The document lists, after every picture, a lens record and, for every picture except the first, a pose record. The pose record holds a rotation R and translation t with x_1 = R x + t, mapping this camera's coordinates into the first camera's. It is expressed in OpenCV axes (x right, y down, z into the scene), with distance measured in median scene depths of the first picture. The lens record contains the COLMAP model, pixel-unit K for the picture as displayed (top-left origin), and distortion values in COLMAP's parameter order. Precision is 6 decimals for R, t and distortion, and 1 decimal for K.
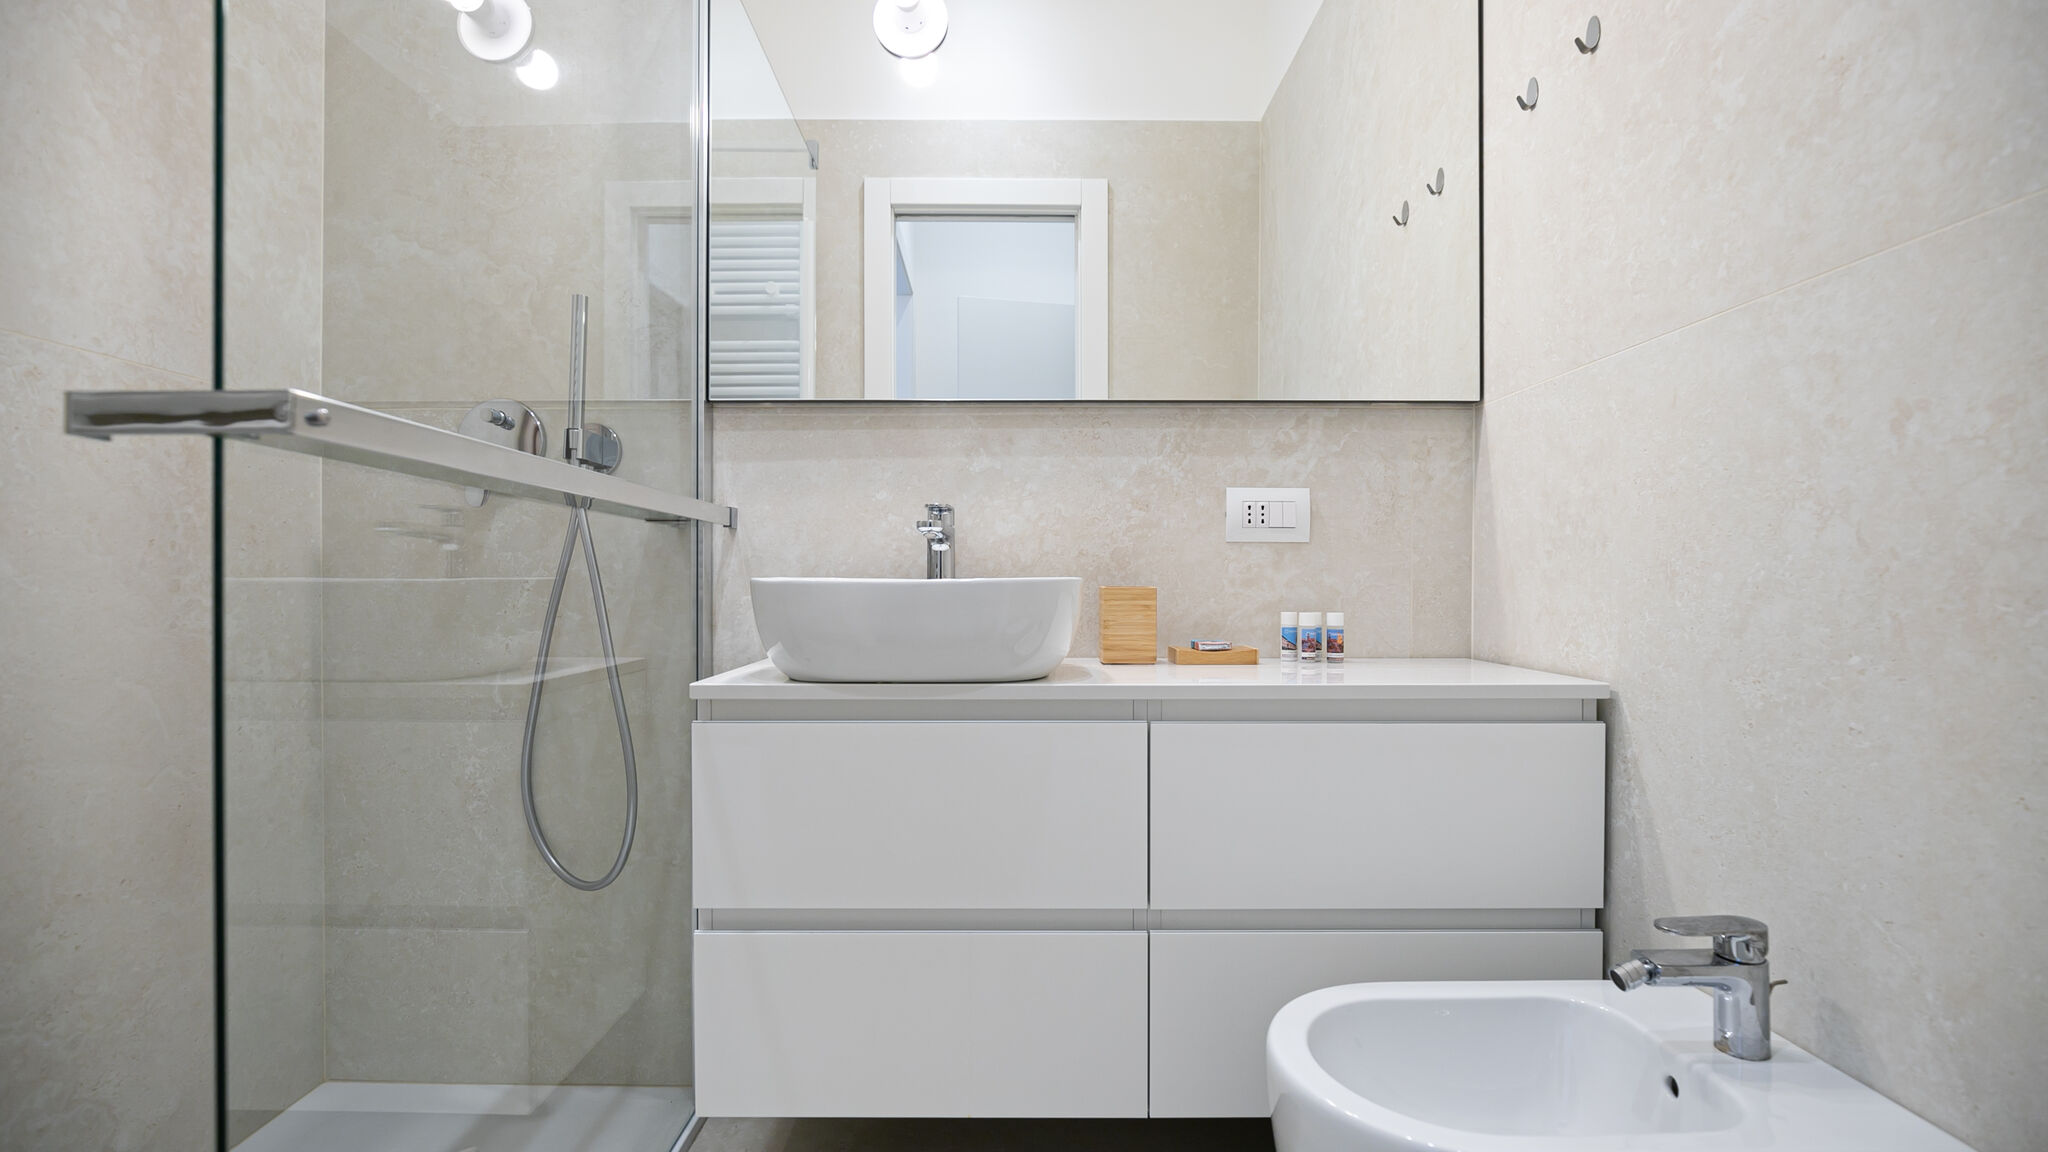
lens RADIAL K [[933.9, 0, 1011.3], [0, 933.9, 571.7], [0, 0, 1]] dist [-0.014189, 0.004387]
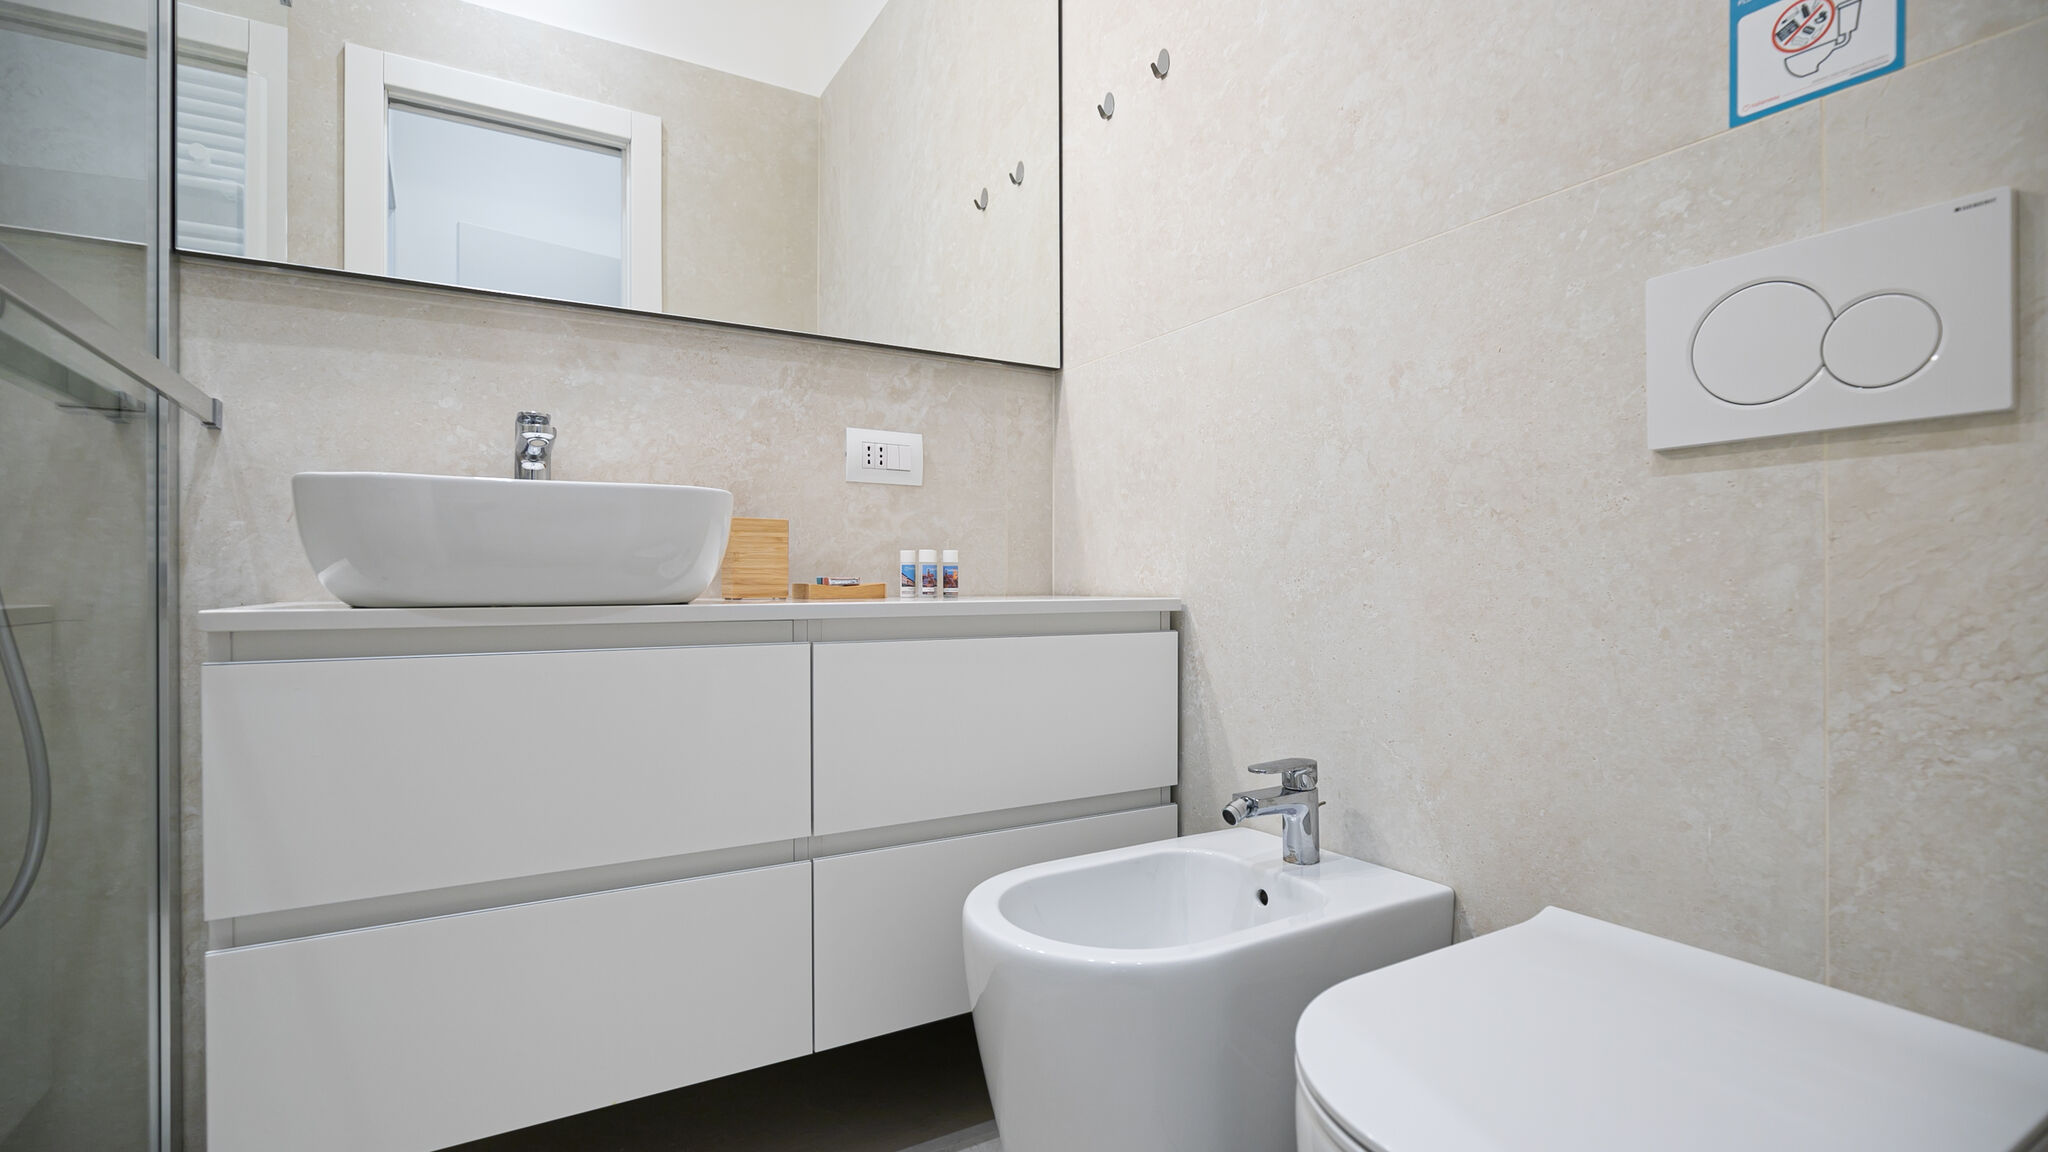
lens RADIAL K [[933.9, 0, 1017.3], [0, 933.9, 566.3], [0, 0, 1]] dist [-0.014189, 0.004387]
pose [[0.864161, 0.003724, 0.503201, -0.150523], [-0.001063, 0.999984, -0.005575, 0.085099], [-0.503214, 0.004283, 0.864151, 0.056285]]
